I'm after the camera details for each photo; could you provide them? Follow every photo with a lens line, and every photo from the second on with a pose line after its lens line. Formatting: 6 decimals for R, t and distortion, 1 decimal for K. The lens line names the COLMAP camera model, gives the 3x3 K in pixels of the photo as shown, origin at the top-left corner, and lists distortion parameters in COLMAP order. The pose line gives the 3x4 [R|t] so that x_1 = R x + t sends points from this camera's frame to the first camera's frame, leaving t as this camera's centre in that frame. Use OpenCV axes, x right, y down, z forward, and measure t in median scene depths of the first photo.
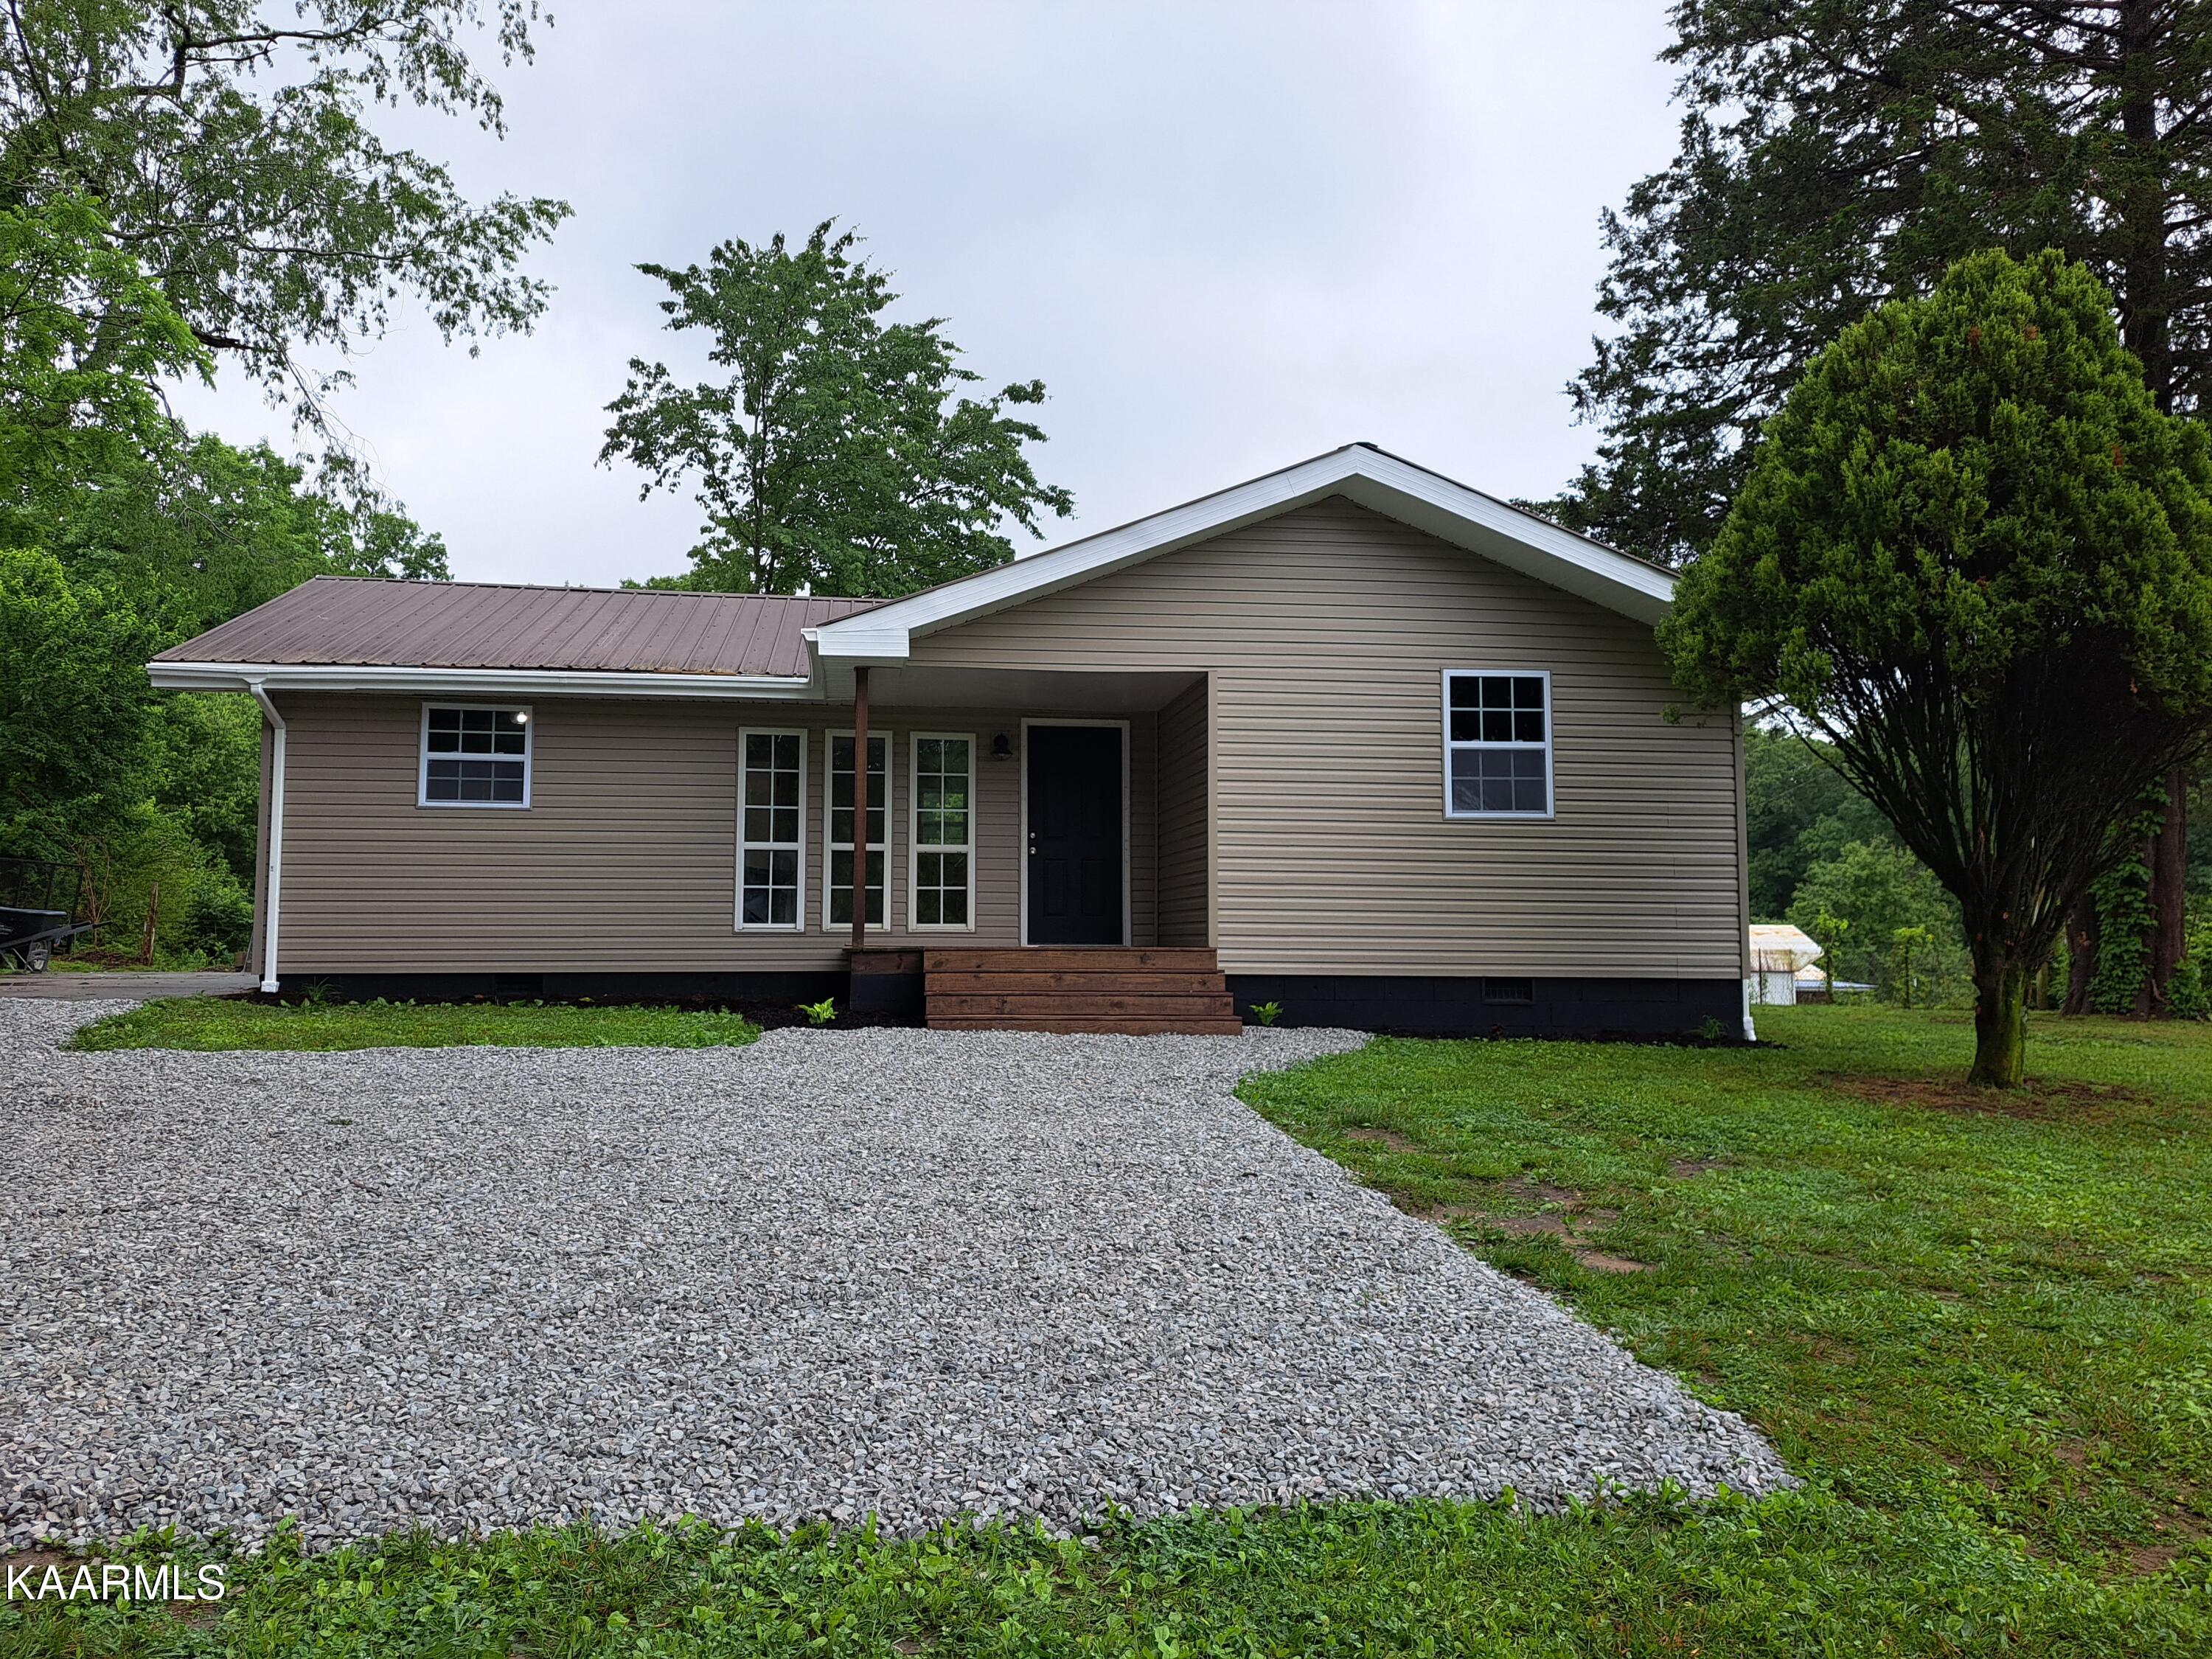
lens RADIAL K [[1562.1, 0, 1032.8], [0, 1562.1, 832.2], [0, 0, 1]] dist [0.026253, -0.001180]
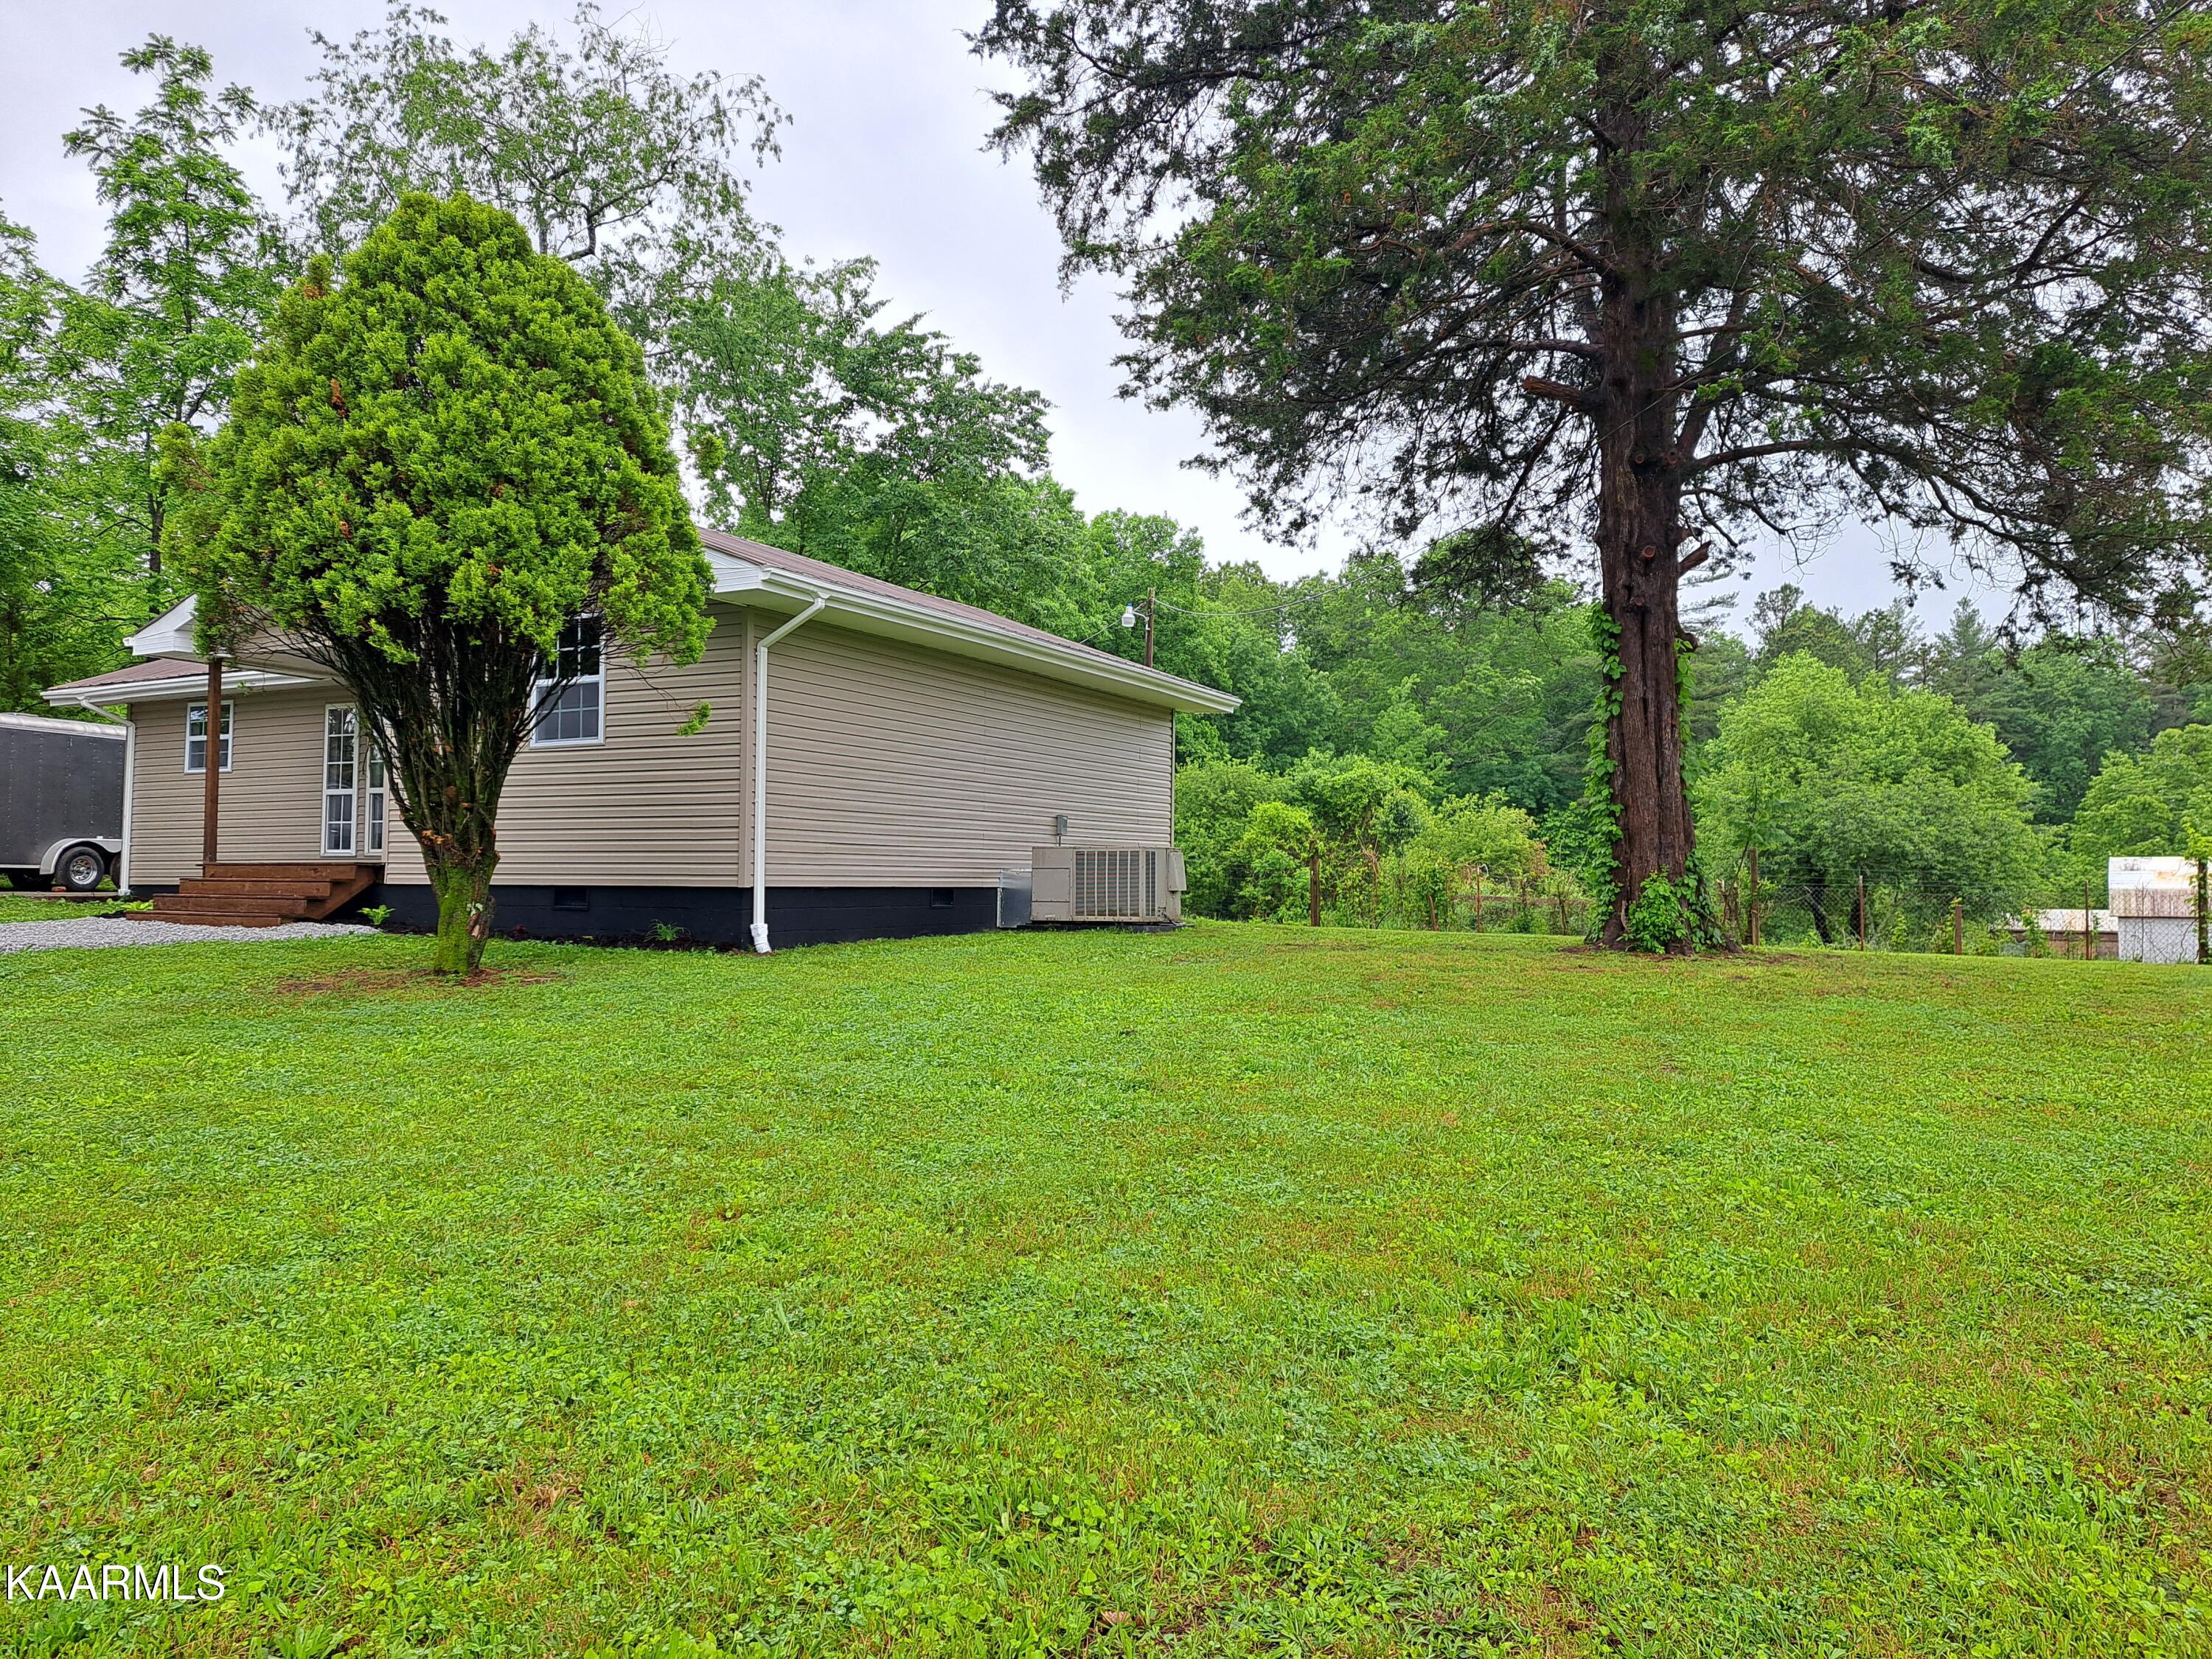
lens RADIAL K [[1562.1, 0, 1032.8], [0, 1562.1, 832.2], [0, 0, 1]] dist [0.026253, -0.001180]
pose [[0.804634, -0.016835, -0.593532, 1.153228], [0.029708, 0.999487, 0.011925, 0.046604], [0.593027, -0.027228, 0.804722, 0.265180]]
